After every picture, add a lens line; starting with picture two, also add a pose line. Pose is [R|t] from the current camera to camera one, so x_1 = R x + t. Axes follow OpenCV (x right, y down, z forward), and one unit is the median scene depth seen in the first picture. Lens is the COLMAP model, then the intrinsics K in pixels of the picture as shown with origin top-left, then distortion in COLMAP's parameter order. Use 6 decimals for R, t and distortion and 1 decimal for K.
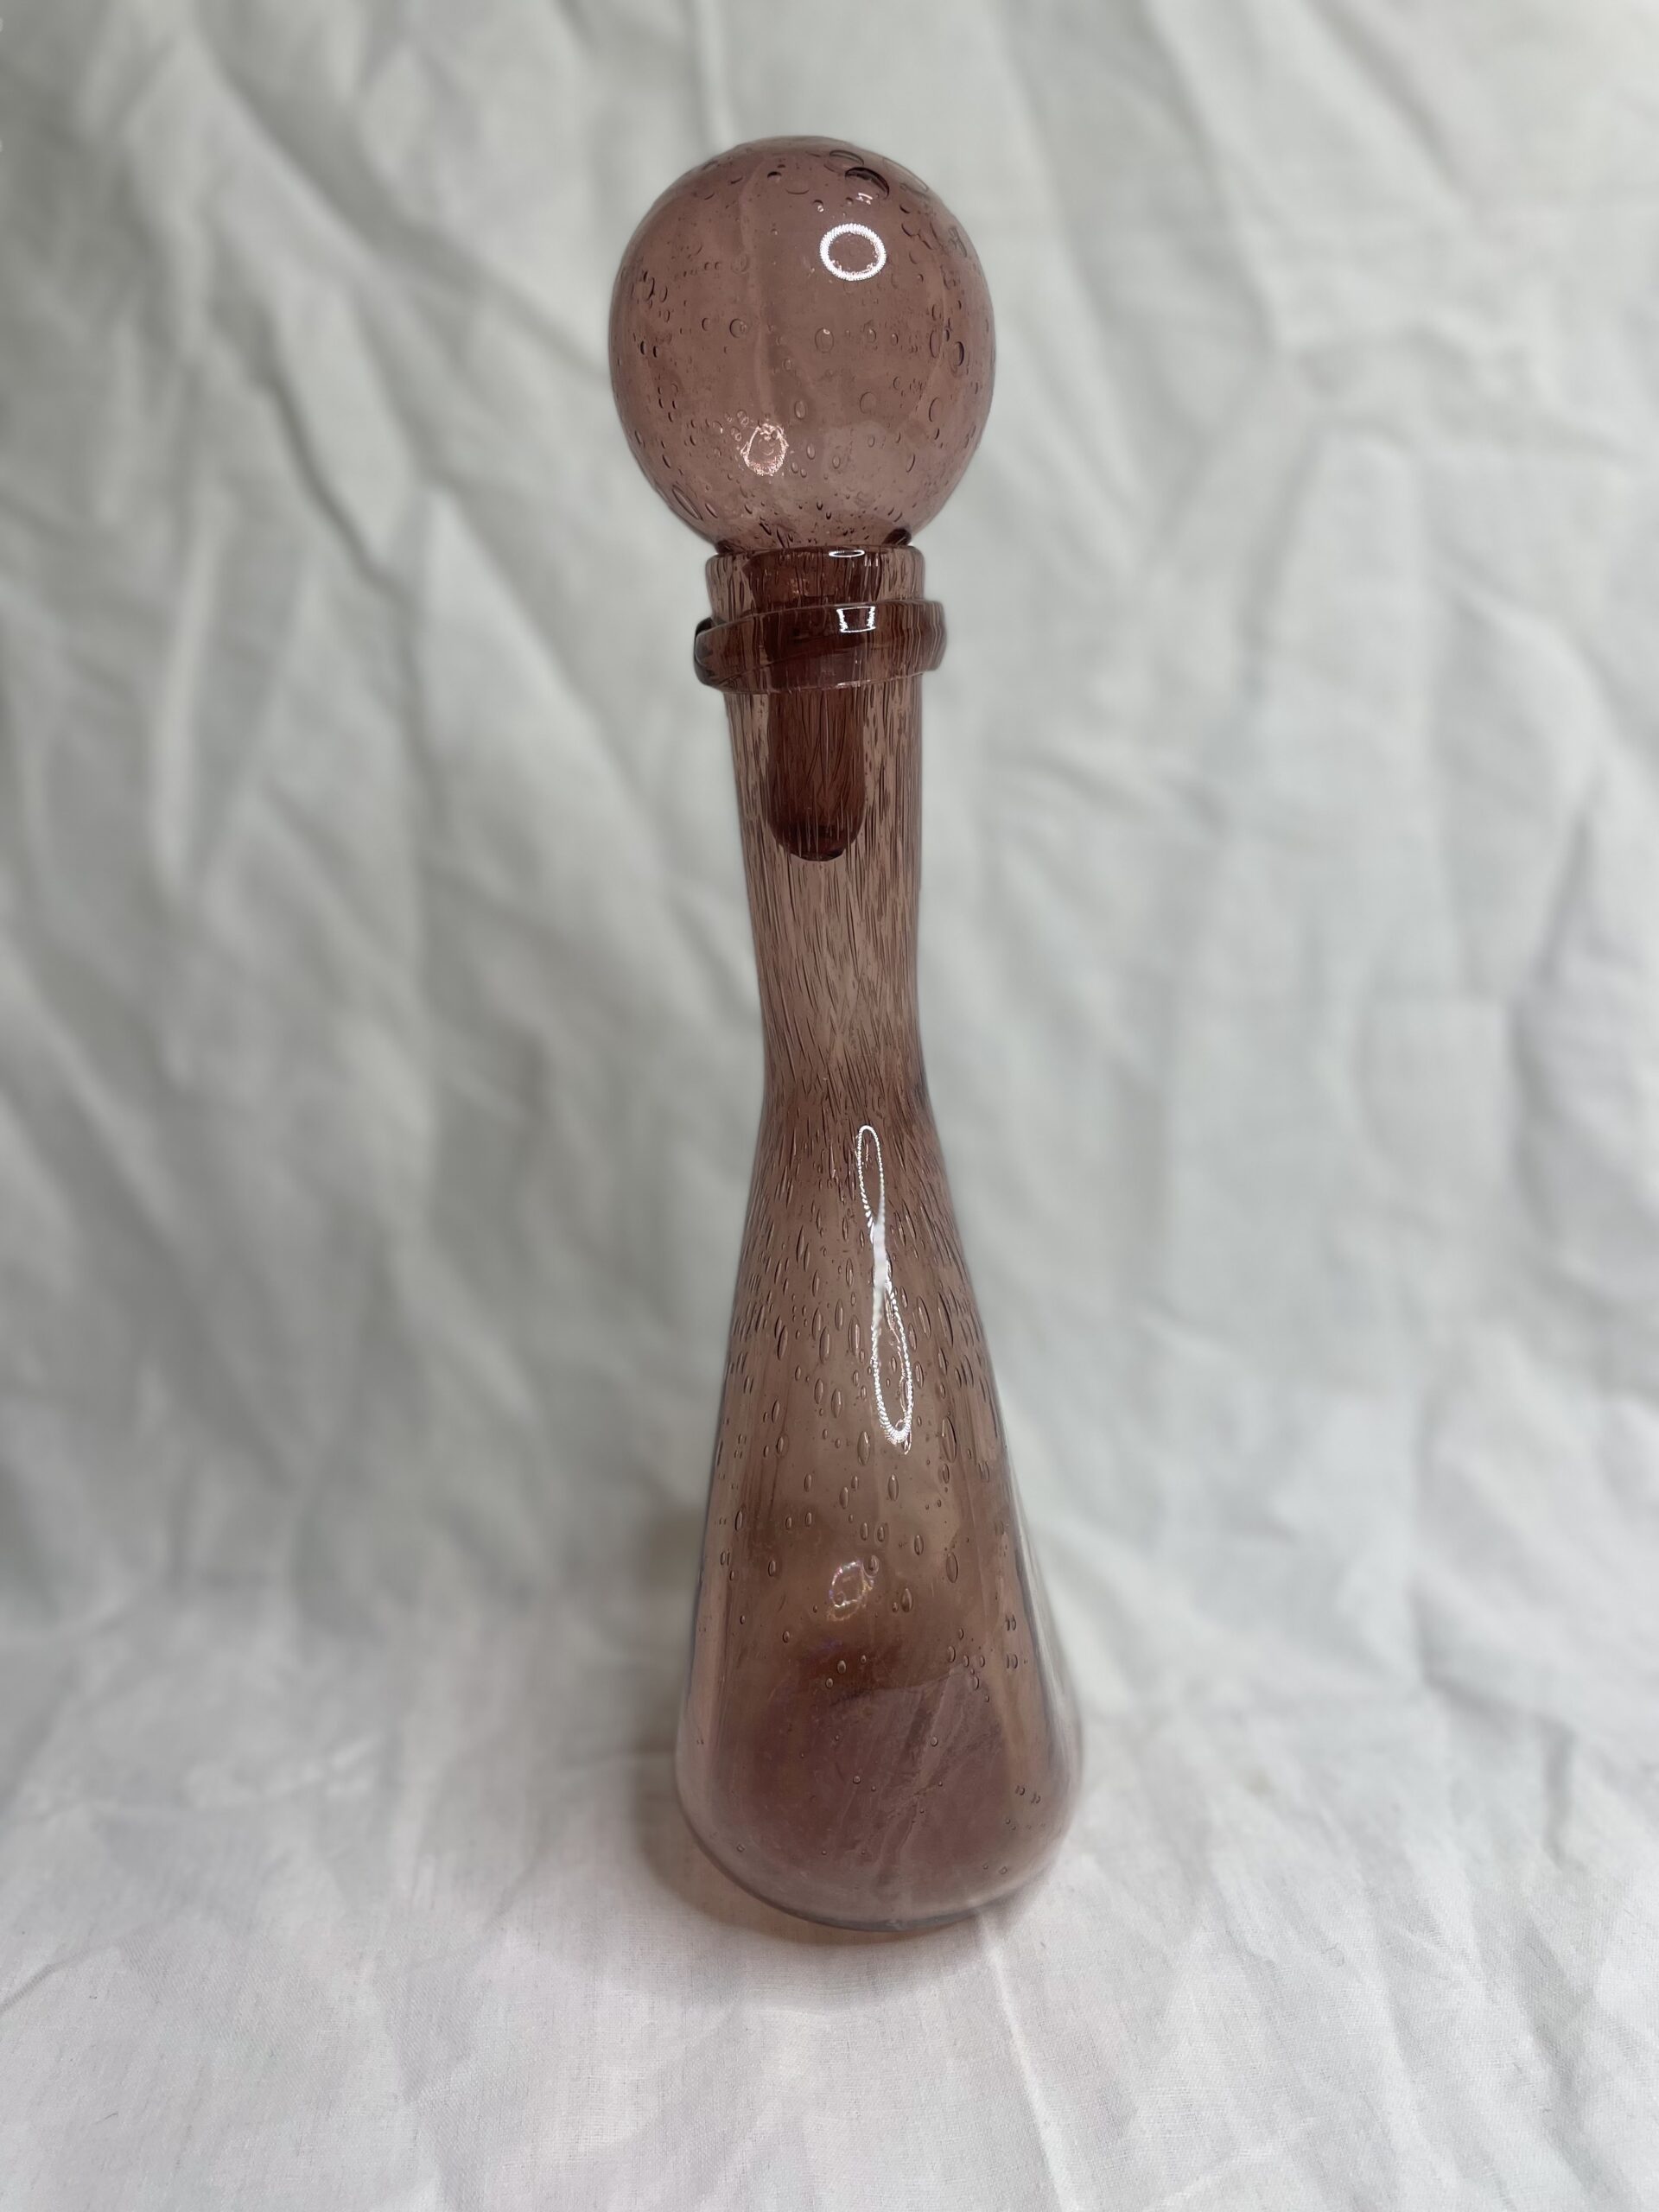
lens RADIAL K [[1706.8, 0, 832.5], [0, 1706.8, 1109.8], [0, 0, 1]] dist [0.083094, -0.119849]
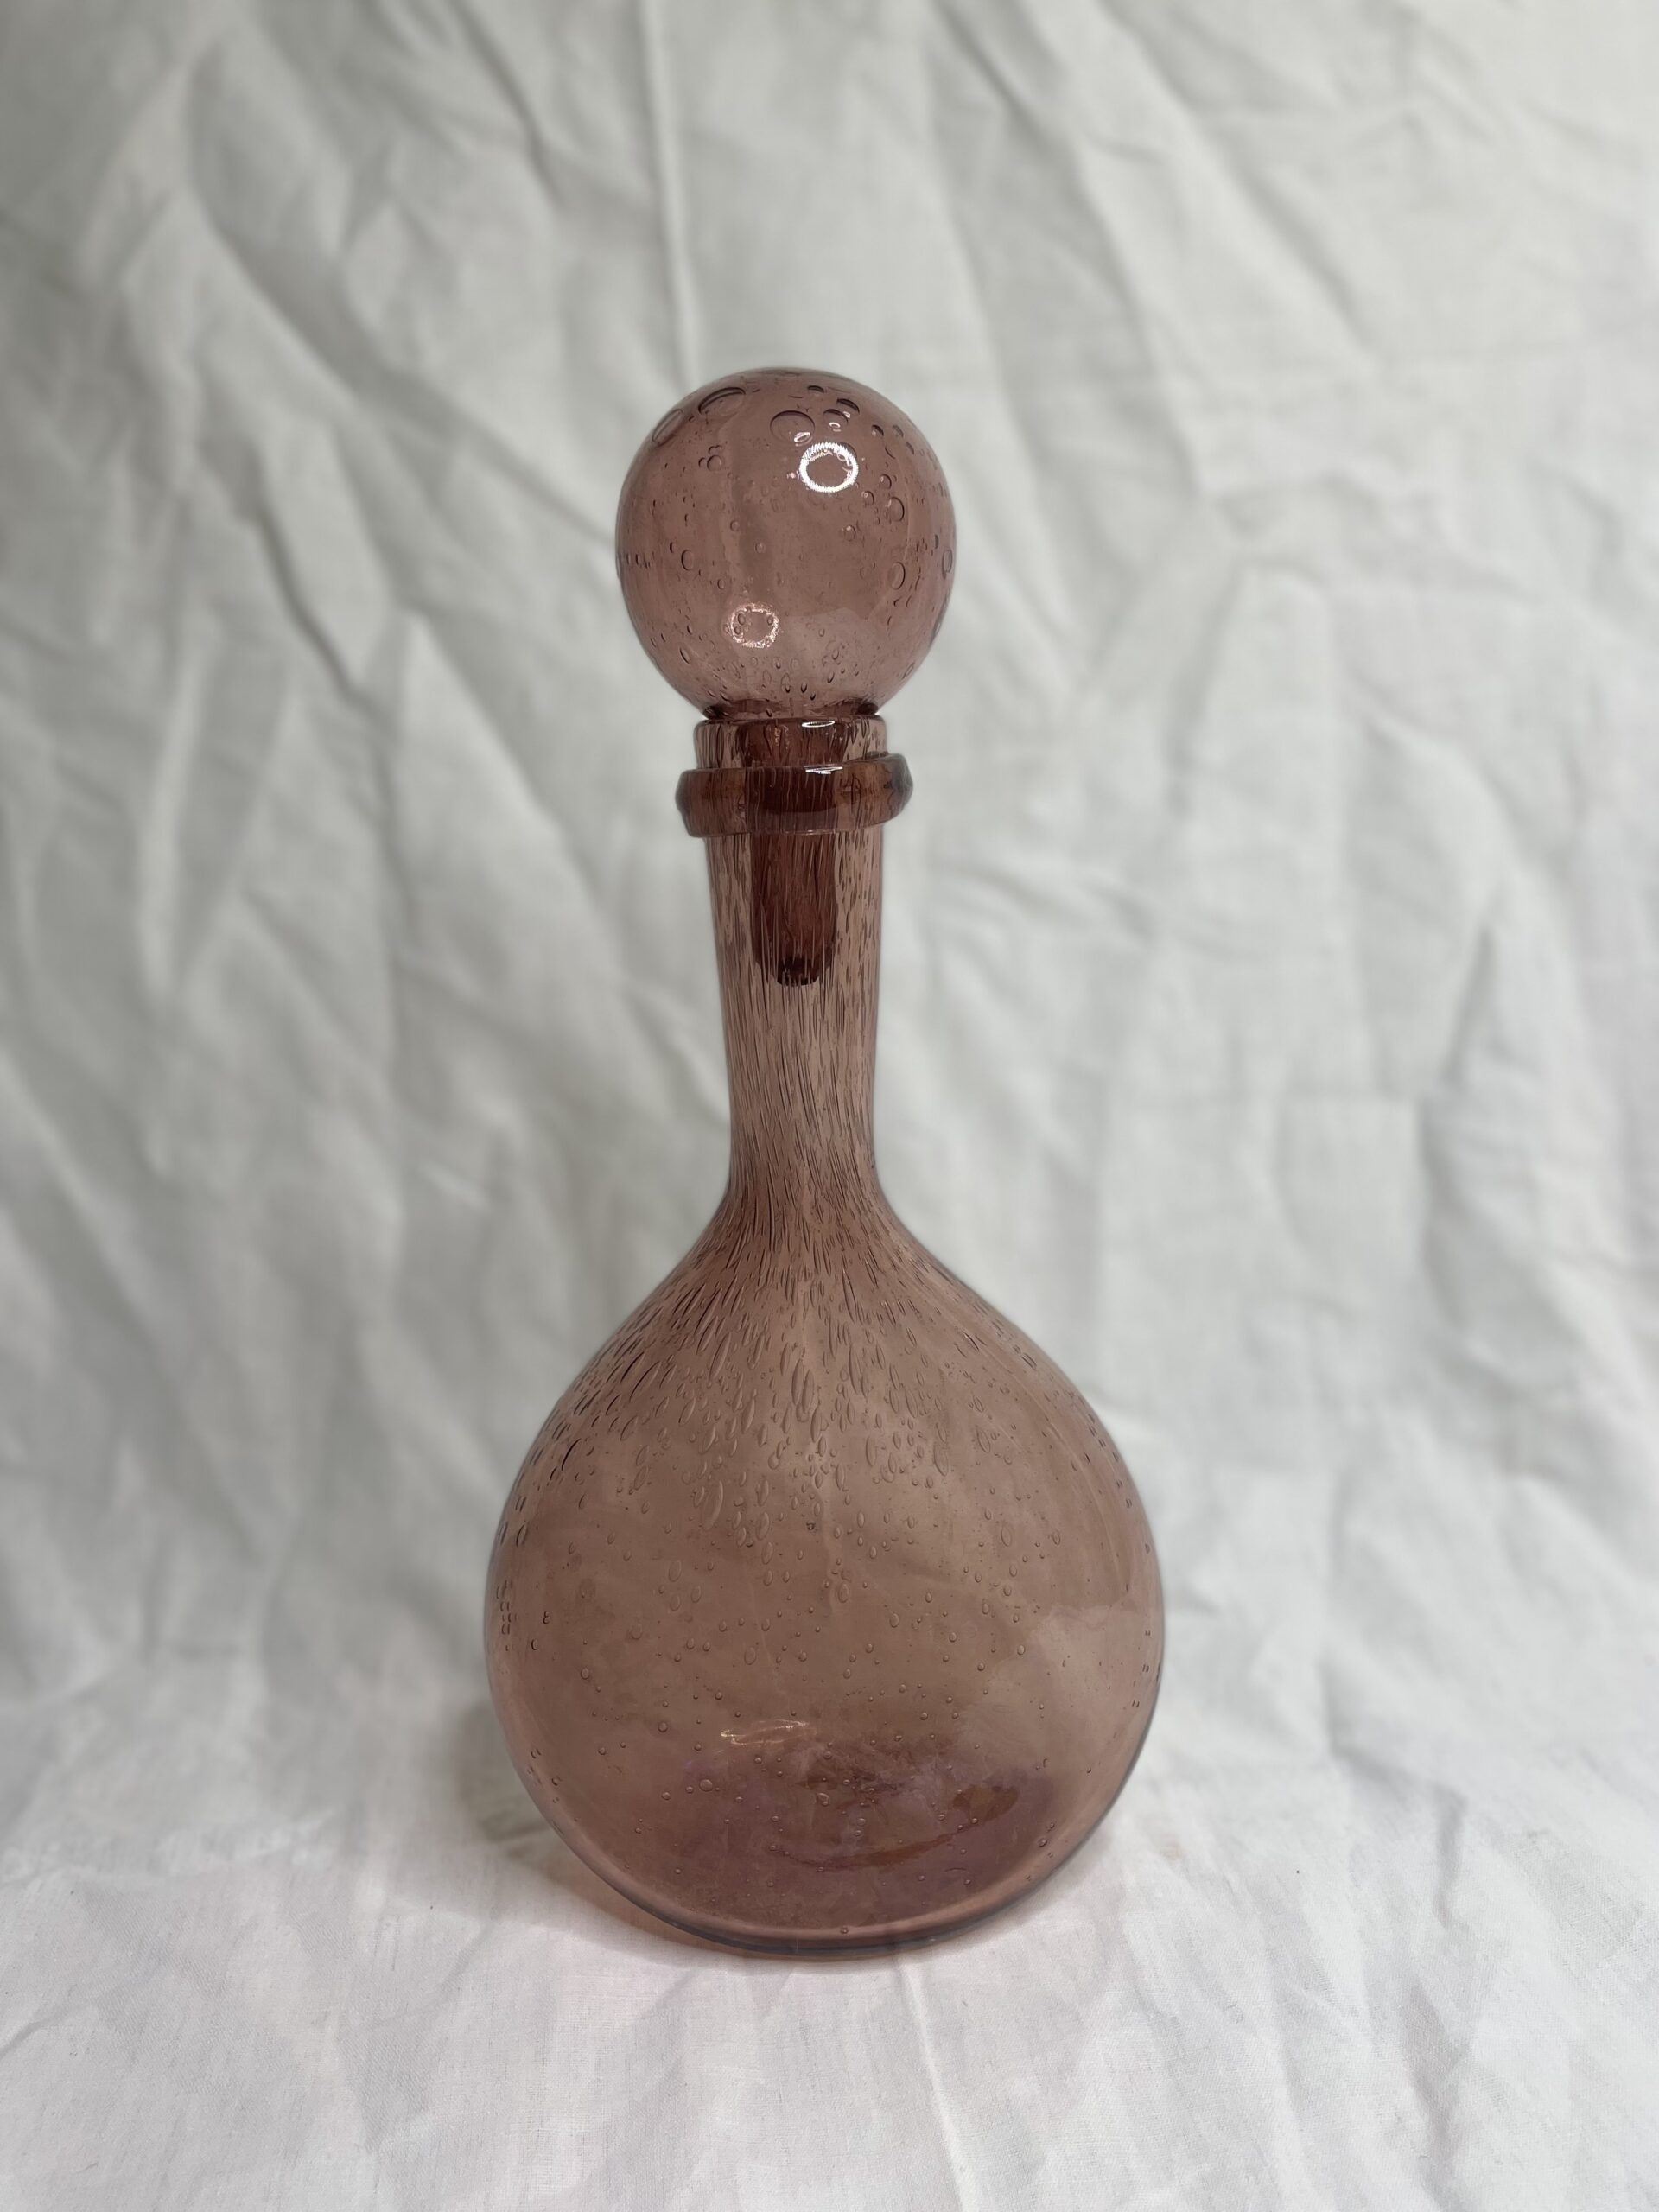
lens RADIAL K [[1710.6, 0, 829.5], [0, 1710.6, 1106.0], [0, 0, 1]] dist [0.085926, -0.120189]
pose [[0.999841, 0.005867, 0.016866, 0.011301], [-0.005389, 0.999587, -0.028218, -0.028911], [-0.017024, 0.028123, 0.999459, -0.061140]]
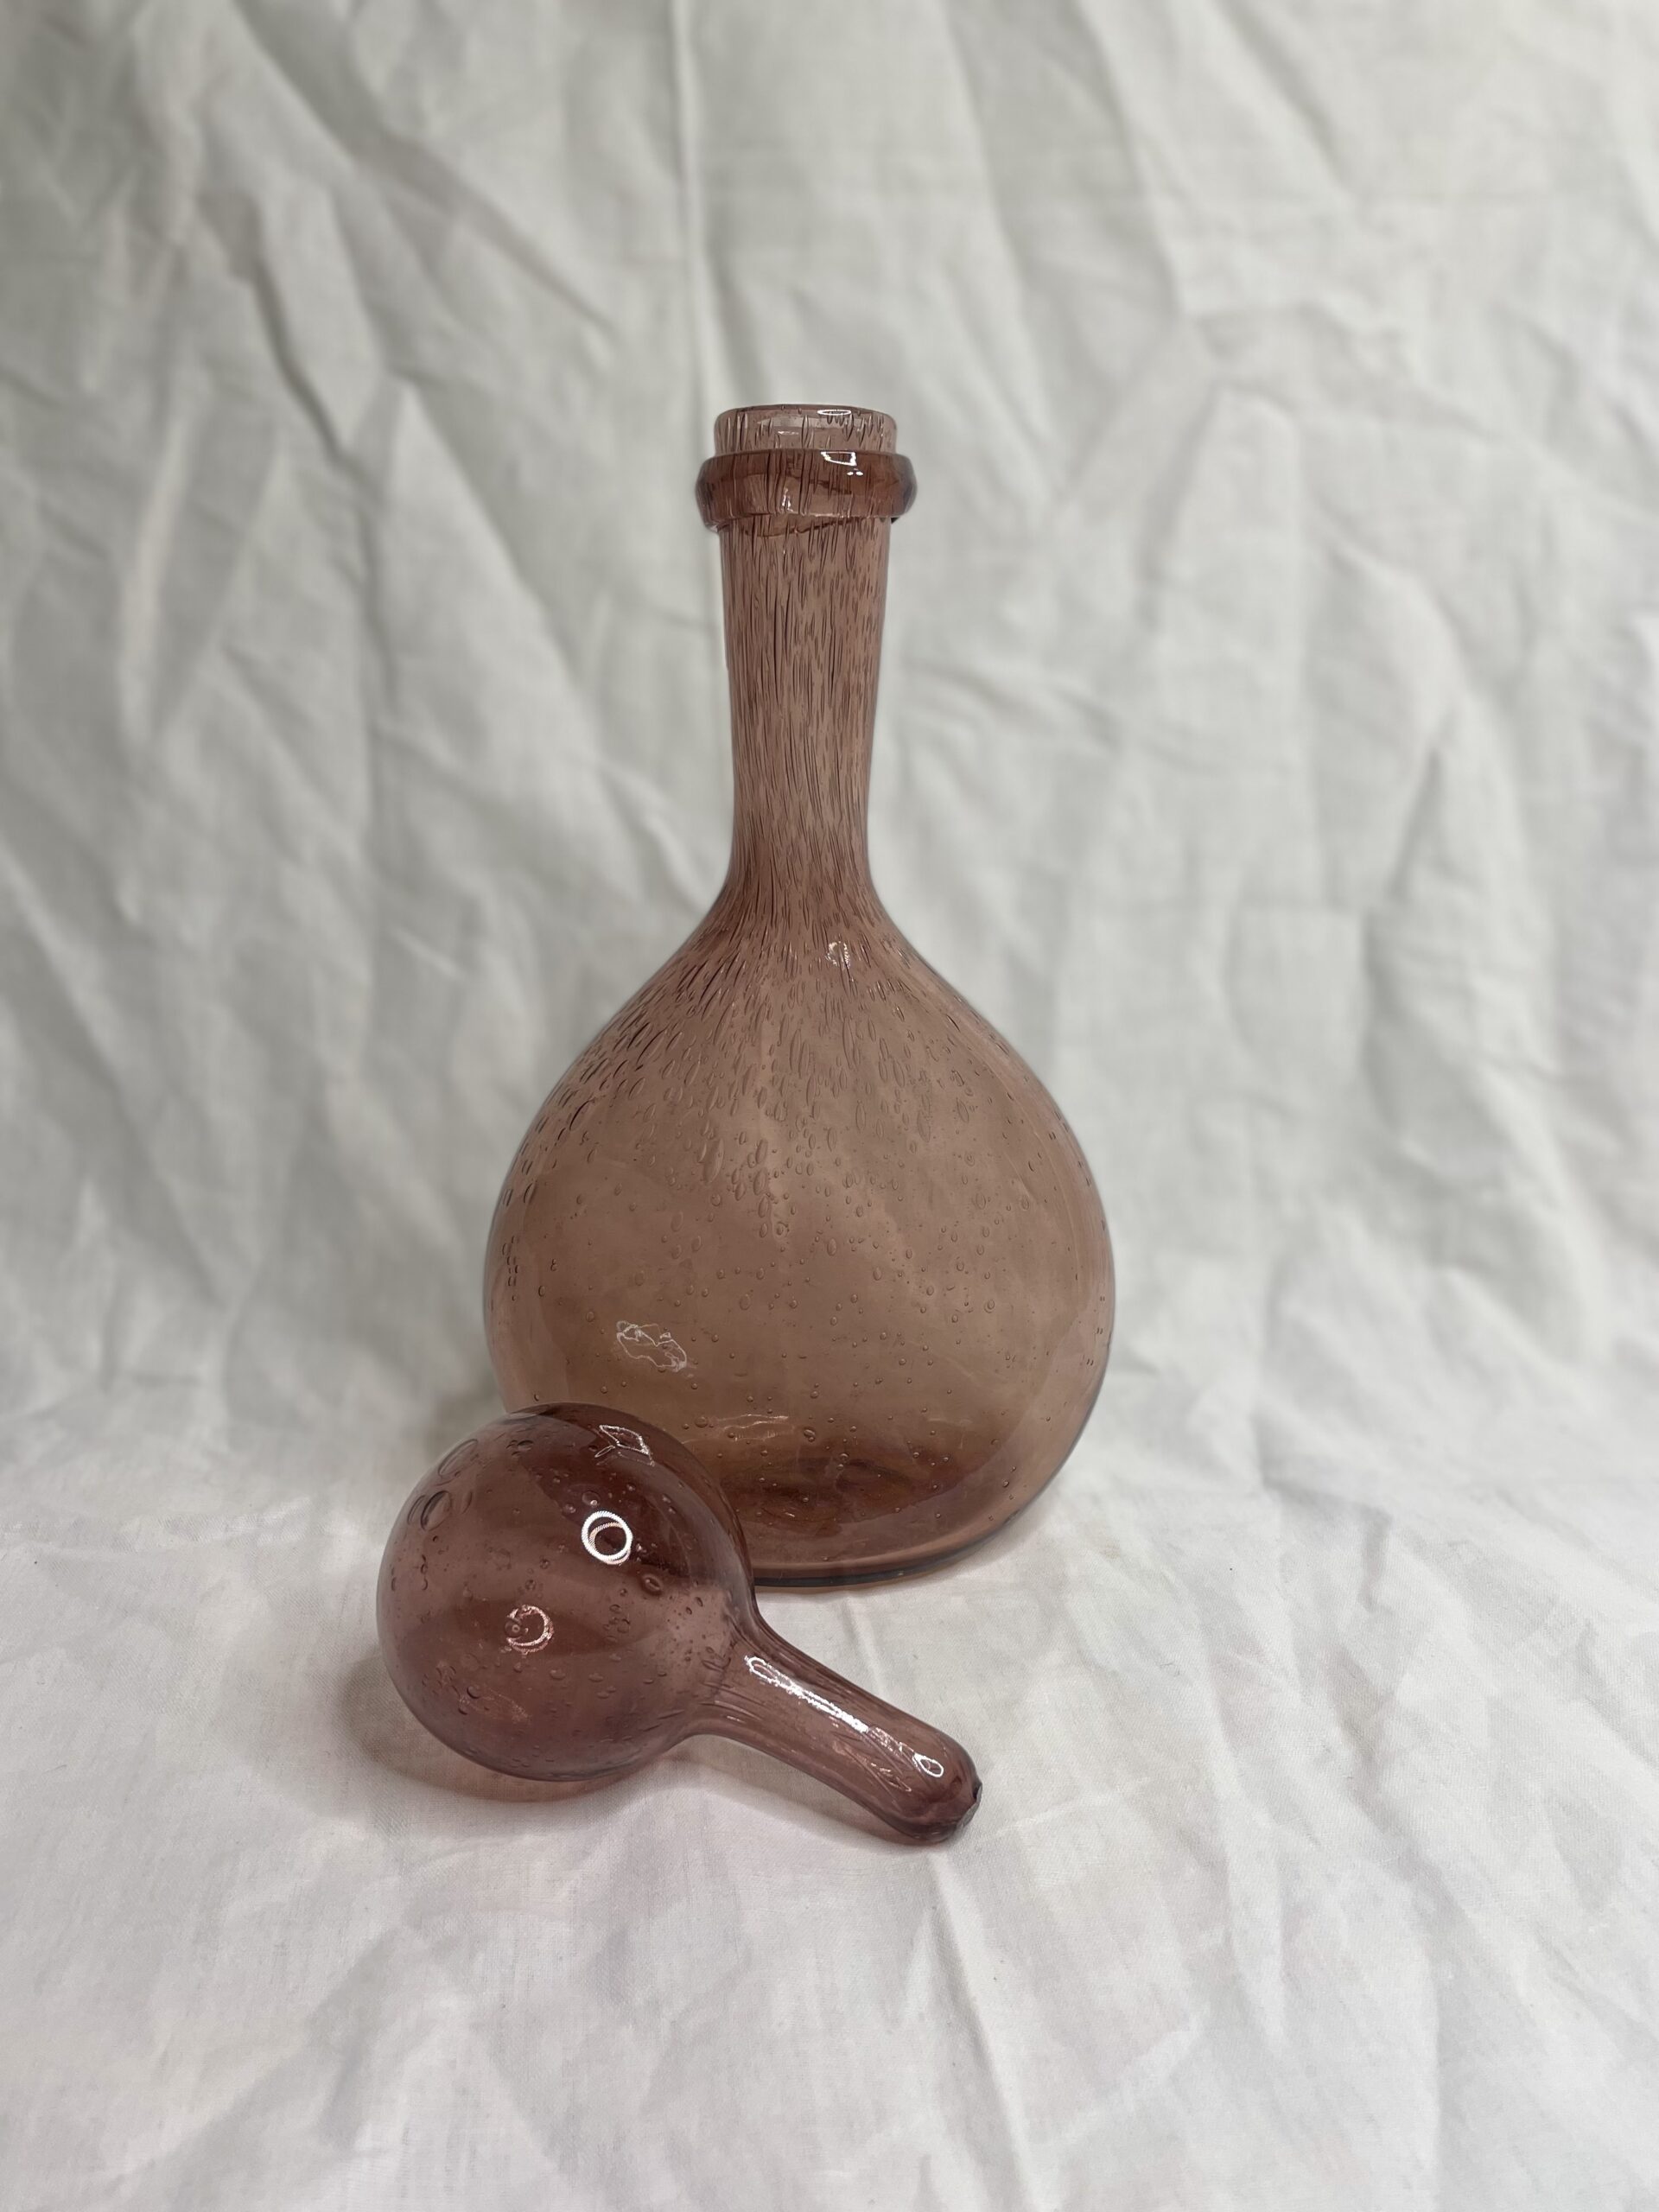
lens RADIAL K [[1710.6, 0, 829.5], [0, 1710.6, 1106.0], [0, 0, 1]] dist [0.085926, -0.120189]
pose [[0.997085, 0.044606, 0.061905, -0.012948], [-0.043034, 0.998722, -0.026509, 0.108073], [-0.063008, 0.023768, 0.997730, -0.081887]]
